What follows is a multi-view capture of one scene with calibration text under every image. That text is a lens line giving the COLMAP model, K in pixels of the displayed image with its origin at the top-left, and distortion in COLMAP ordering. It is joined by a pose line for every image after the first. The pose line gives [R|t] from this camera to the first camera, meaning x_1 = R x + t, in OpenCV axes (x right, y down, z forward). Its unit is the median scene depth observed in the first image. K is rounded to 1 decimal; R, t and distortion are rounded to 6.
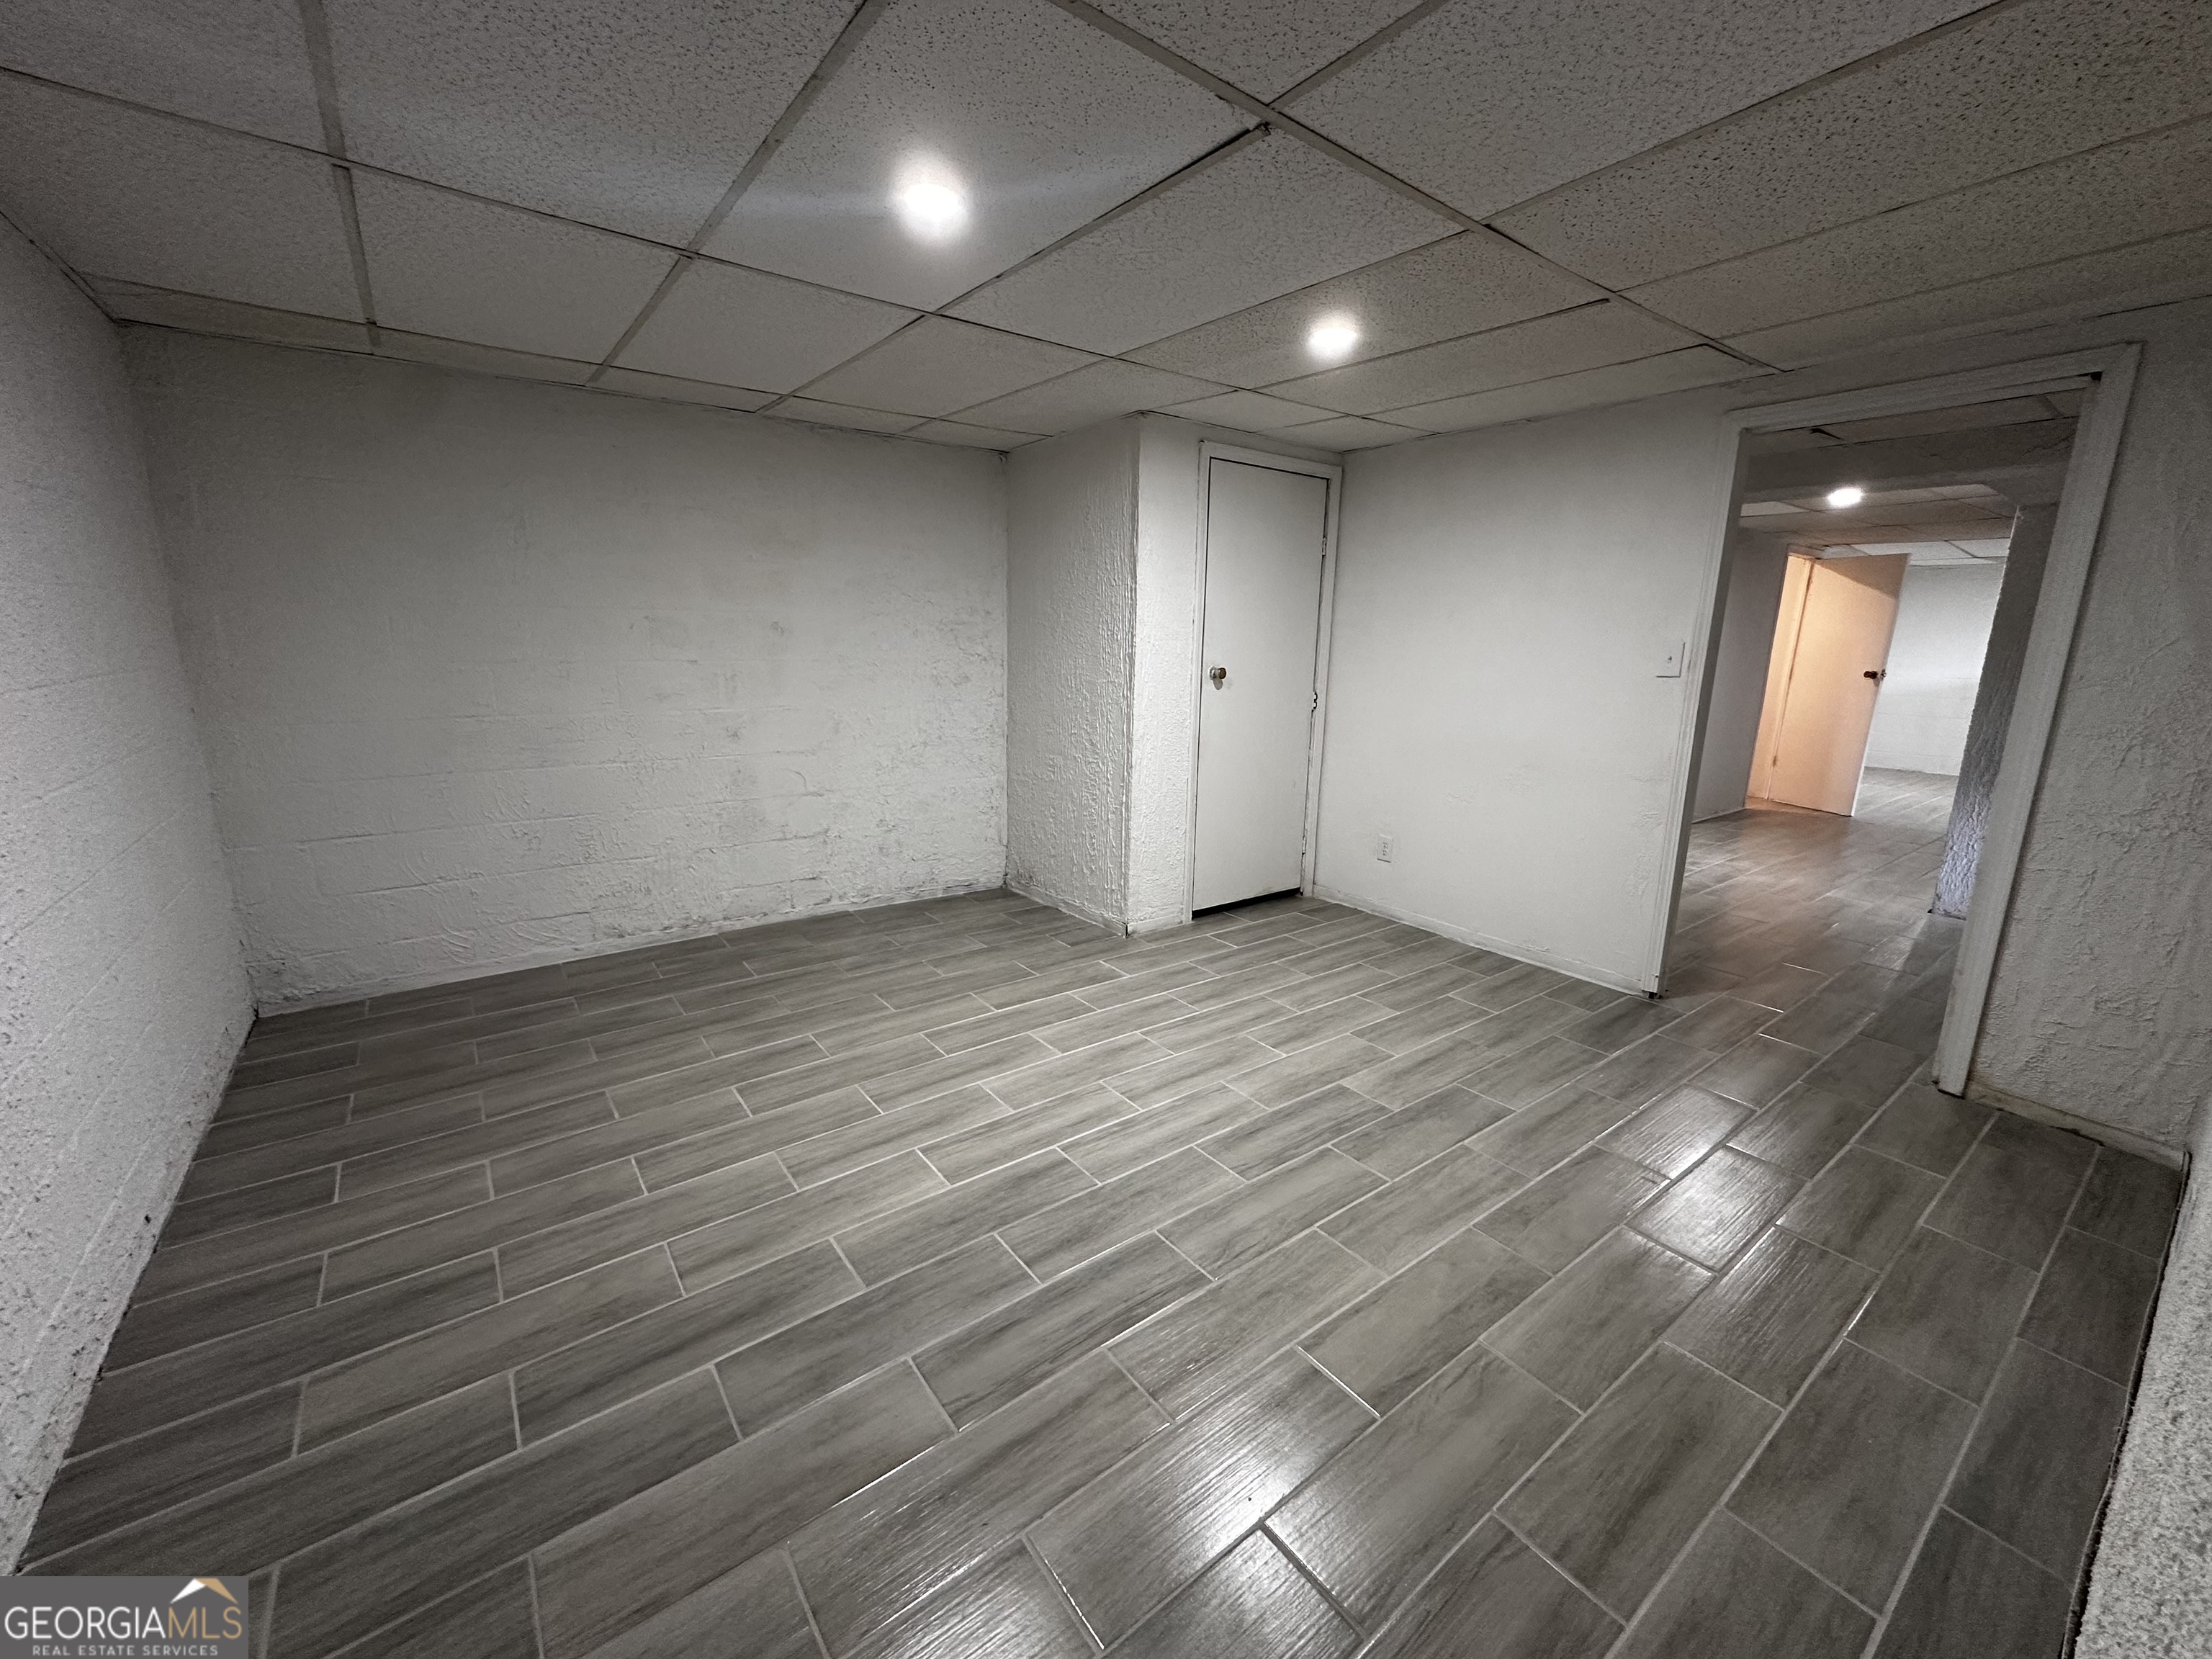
lens RADIAL K [[889.3, 0, 1103.3], [0, 889.3, 828.2], [0, 0, 1]] dist [-0.003477, 0.000562]
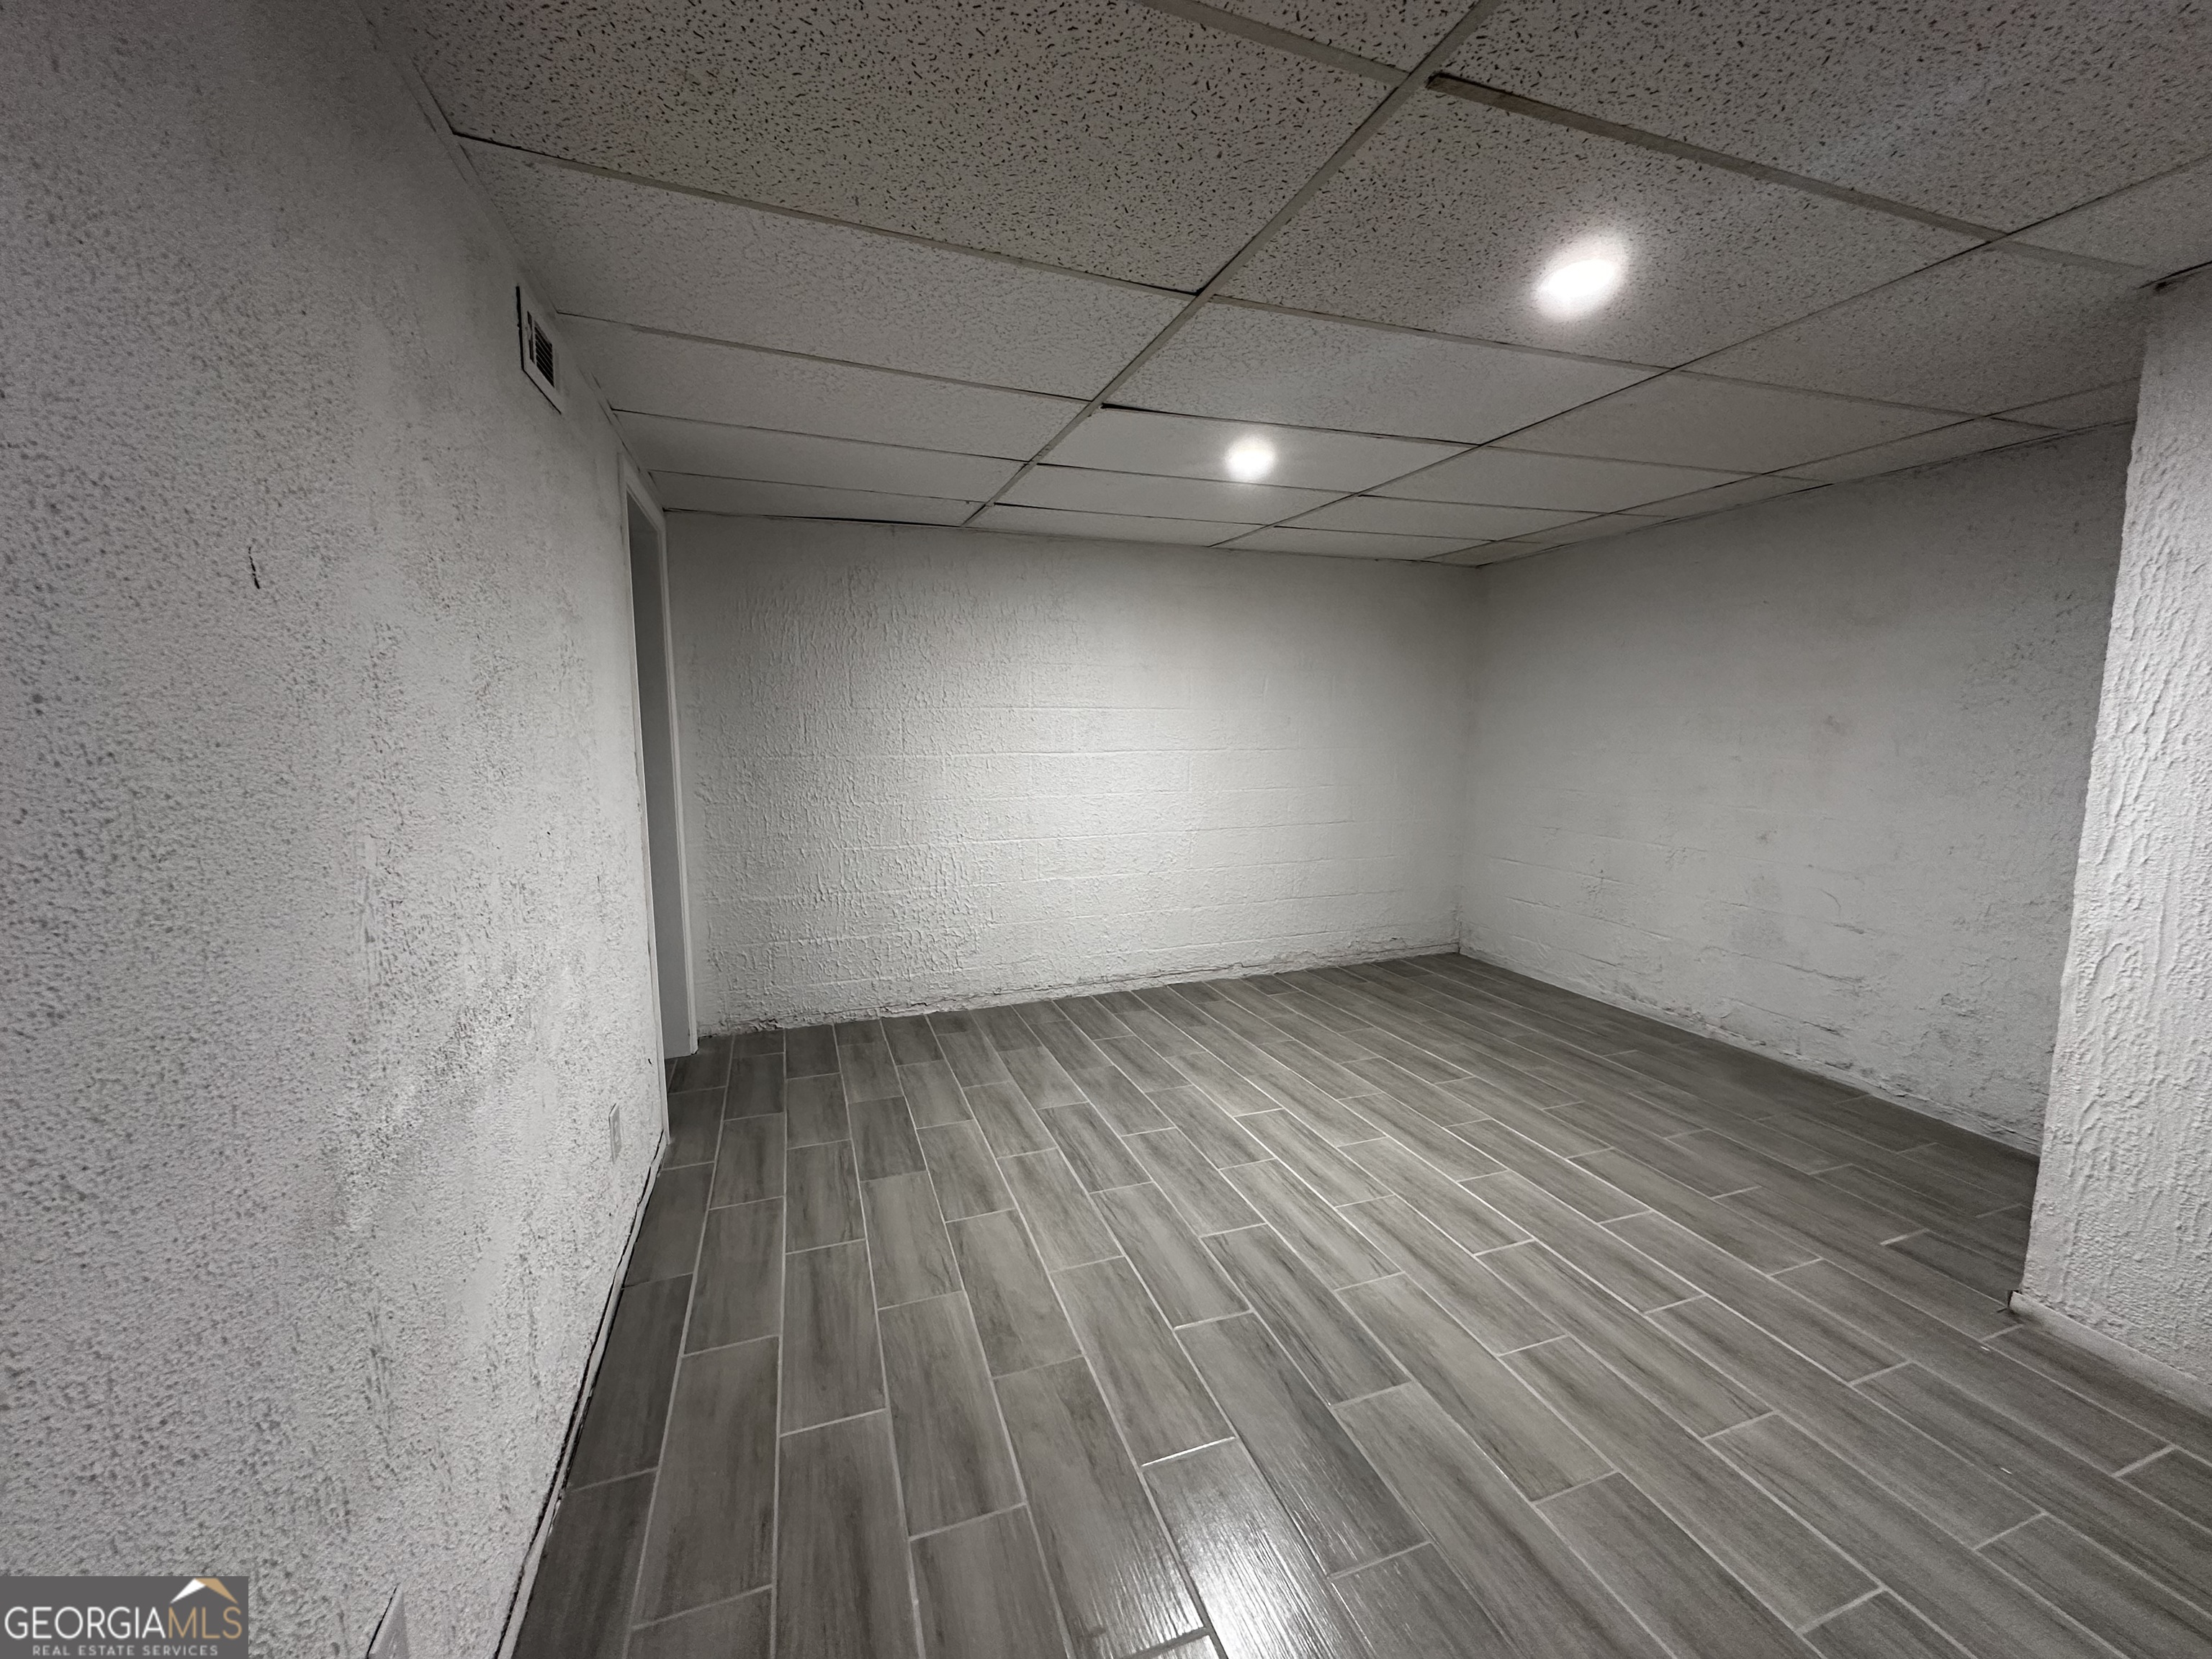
lens RADIAL K [[889.3, 0, 1104.3], [0, 889.3, 827.2], [0, 0, 1]] dist [-0.003477, 0.000562]
pose [[-0.302927, 0.101020, -0.947645, 0.932470], [-0.206062, 0.963901, 0.168624, -0.183194], [0.930470, 0.246354, -0.271175, 0.863690]]
